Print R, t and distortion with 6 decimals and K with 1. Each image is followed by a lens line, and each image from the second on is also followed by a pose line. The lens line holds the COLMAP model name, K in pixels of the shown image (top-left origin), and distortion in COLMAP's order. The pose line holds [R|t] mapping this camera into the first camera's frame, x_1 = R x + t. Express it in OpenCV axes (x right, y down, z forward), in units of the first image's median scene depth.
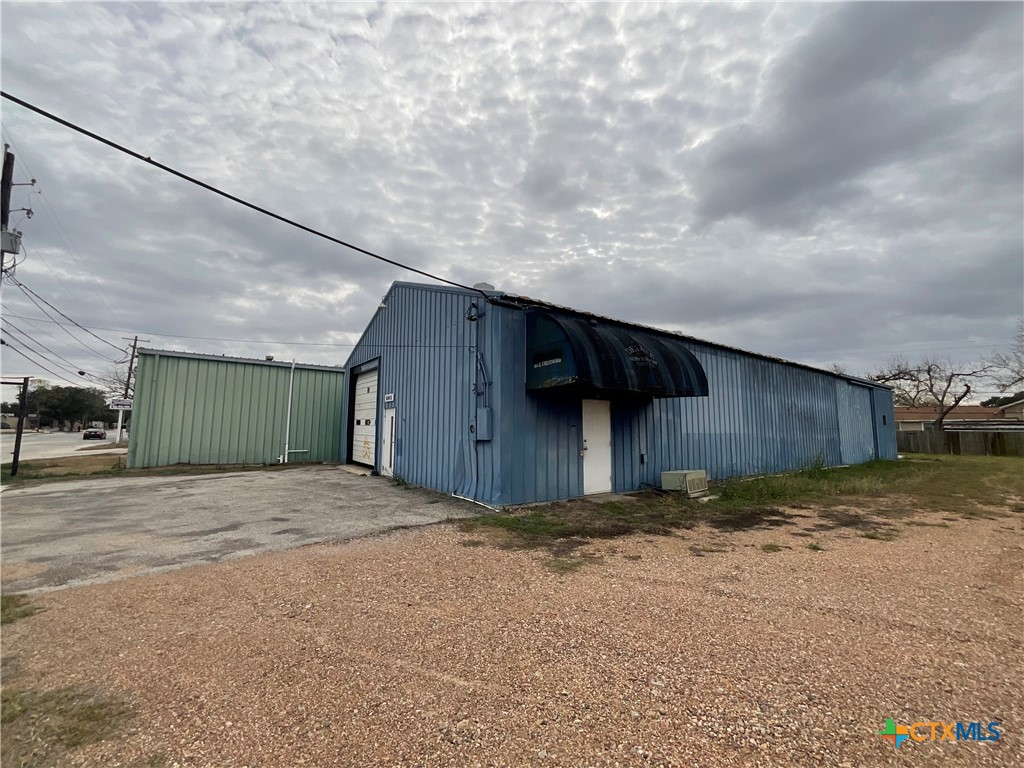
lens RADIAL K [[422.3, 0, 512.0], [0, 422.3, 384.0], [0, 0, 1]] dist [-0.001648, 0.006360]
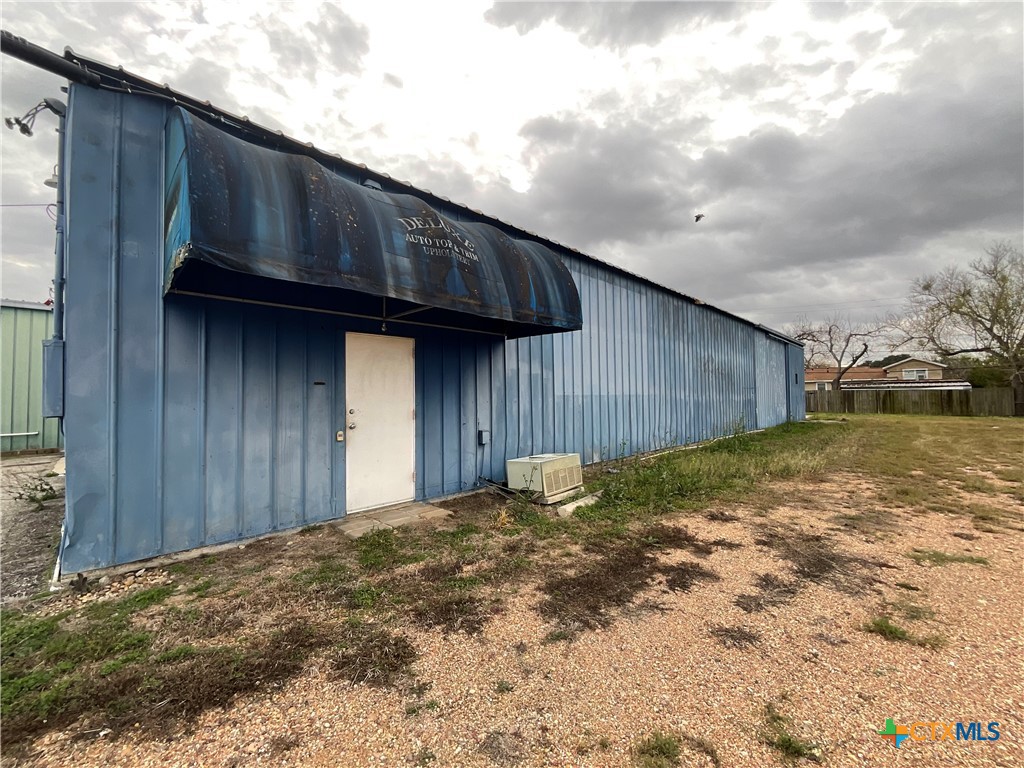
lens RADIAL K [[422.3, 0, 512.0], [0, 422.3, 384.0], [0, 0, 1]] dist [-0.001648, 0.006360]
pose [[0.987568, -0.014191, 0.156547, 0.227777], [0.002363, 0.997144, 0.075483, 0.048595], [-0.157172, -0.074175, 0.984782, 0.359029]]
